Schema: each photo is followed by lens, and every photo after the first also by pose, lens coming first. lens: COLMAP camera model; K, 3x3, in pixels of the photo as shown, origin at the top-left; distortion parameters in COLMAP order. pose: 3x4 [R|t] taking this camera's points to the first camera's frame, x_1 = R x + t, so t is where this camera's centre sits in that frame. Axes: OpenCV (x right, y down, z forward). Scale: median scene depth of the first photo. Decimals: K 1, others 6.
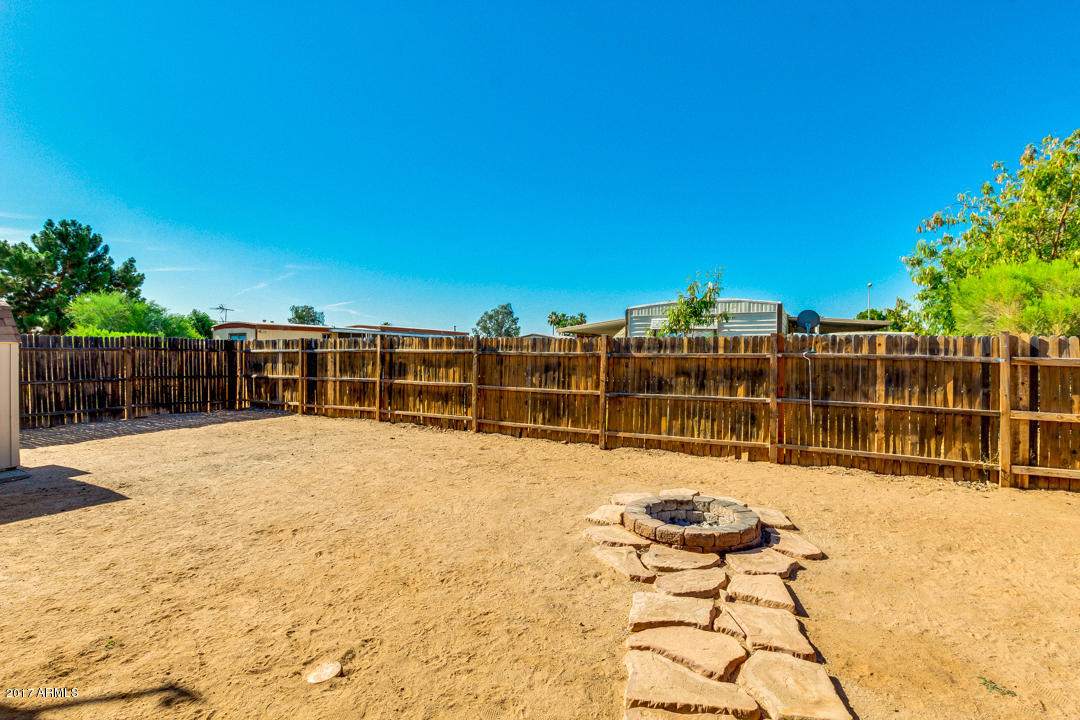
lens RADIAL K [[497.2, 0, 538.7], [0, 497.2, 367.1], [0, 0, 1]] dist [-0.023030, -0.001508]
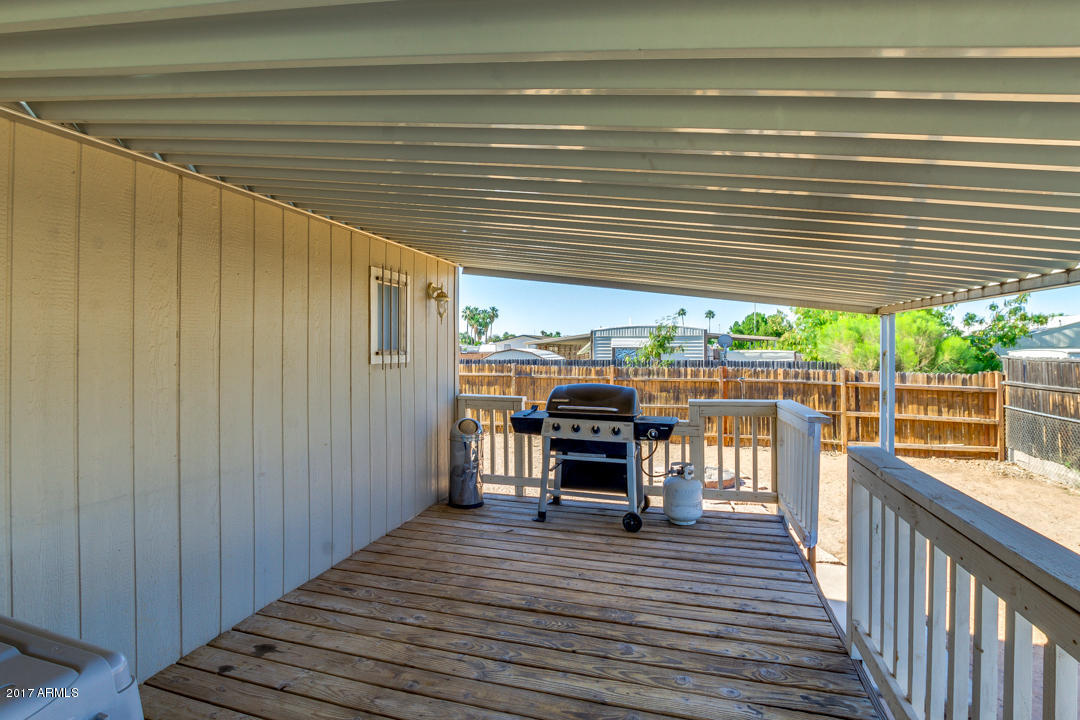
lens RADIAL K [[497.2, 0, 548.2], [0, 497.2, 349.4], [0, 0, 1]] dist [-0.023030, -0.001508]
pose [[0.979684, -0.007952, 0.200392, -0.404414], [0.011886, 0.999759, -0.018434, -0.099832], [-0.200197, 0.020441, 0.979542, -0.485291]]
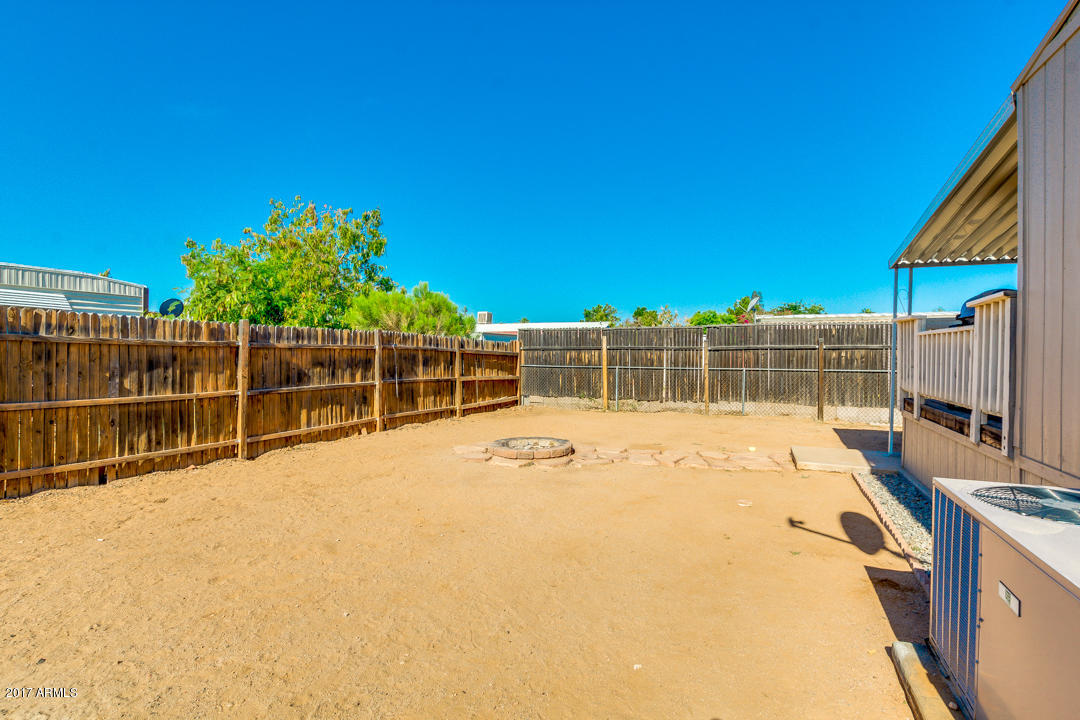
lens RADIAL K [[497.2, 0, 544.5], [0, 497.2, 354.5], [0, 0, 1]] dist [-0.023030, -0.001508]
pose [[-0.061294, -0.008843, 0.998081, -0.802875], [0.019135, 0.999767, 0.010033, -0.008197], [-0.997936, 0.019713, -0.061110, 0.638226]]
